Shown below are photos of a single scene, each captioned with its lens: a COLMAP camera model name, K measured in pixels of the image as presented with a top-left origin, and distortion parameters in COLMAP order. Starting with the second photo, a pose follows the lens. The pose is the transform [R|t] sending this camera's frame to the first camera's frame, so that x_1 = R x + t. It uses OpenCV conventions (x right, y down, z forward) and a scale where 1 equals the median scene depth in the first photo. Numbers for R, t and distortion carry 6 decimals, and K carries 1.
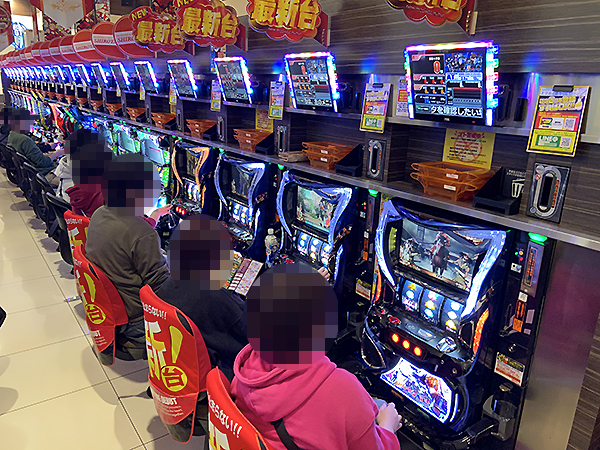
lens RADIAL K [[455.2, 0, 275.4], [0, 455.2, 233.9], [0, 0, 1]] dist [0.049850, -0.020358]
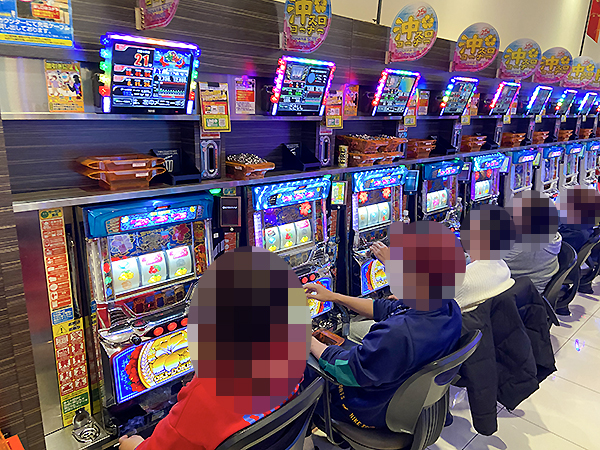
lens RADIAL K [[376.0, 0, 307.9], [0, 376.0, 202.1], [0, 0, 1]] dist [0.040629, -0.007713]
pose [[-0.089608, -0.311311, 0.946074, -0.497124], [0.253879, 0.911377, 0.323940, -0.237842], [-0.963076, 0.269216, -0.002632, 0.682583]]
